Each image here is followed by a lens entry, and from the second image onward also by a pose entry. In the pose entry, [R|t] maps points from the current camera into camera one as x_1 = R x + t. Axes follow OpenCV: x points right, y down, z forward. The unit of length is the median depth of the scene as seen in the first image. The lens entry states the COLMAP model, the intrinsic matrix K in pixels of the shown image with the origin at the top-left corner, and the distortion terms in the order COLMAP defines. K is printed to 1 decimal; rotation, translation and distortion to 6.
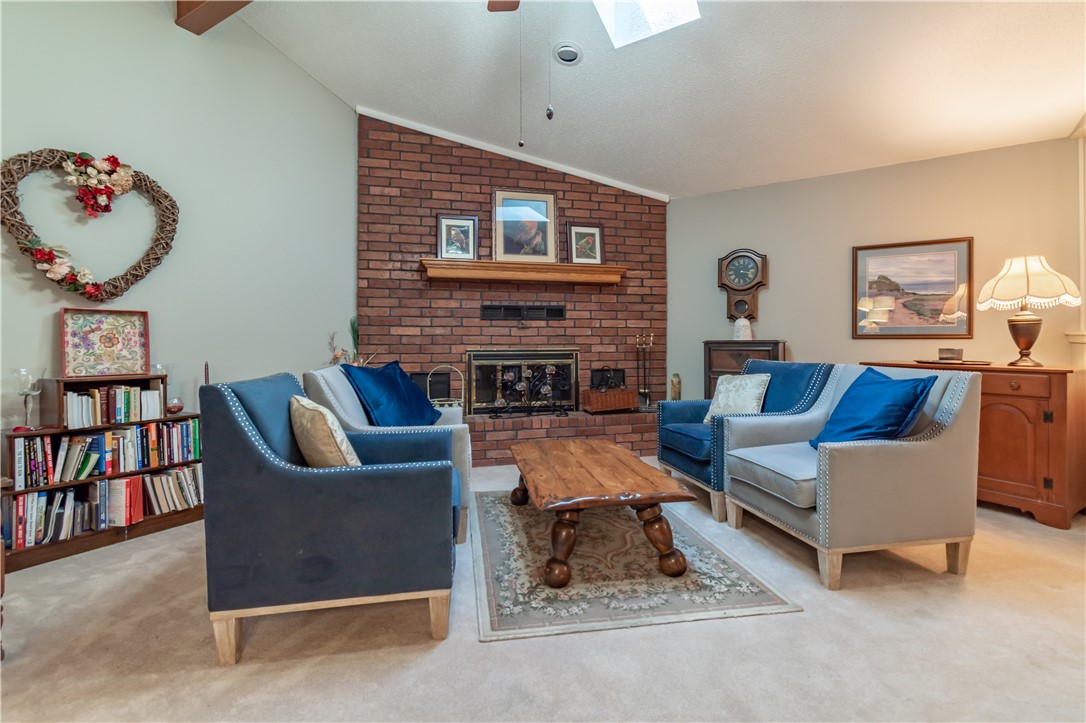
lens RADIAL K [[489.3, 0, 535.0], [0, 489.3, 350.7], [0, 0, 1]] dist [0.000132, 0.001952]
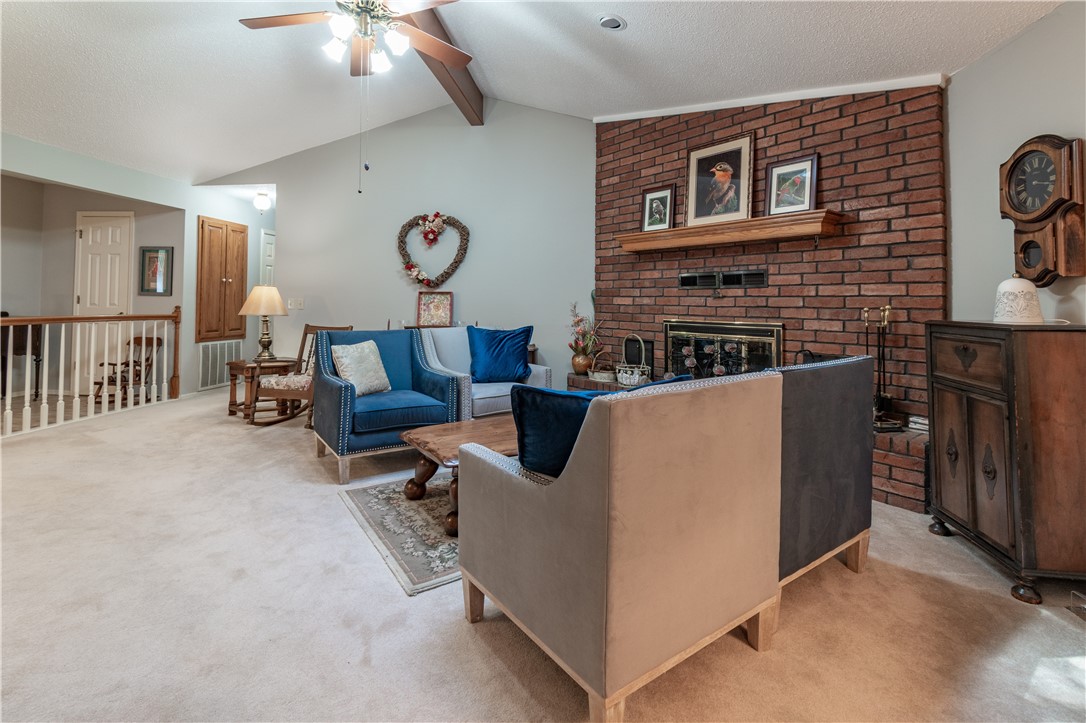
lens RADIAL K [[519.7, 0, 543.8], [0, 519.7, 282.9], [0, 0, 1]] dist [0.009900, -0.000918]
pose [[0.404727, -0.026317, -0.914059, 0.723745], [-0.023804, 0.998944, -0.039300, -0.029863], [0.914128, 0.037664, 0.403673, 0.350481]]
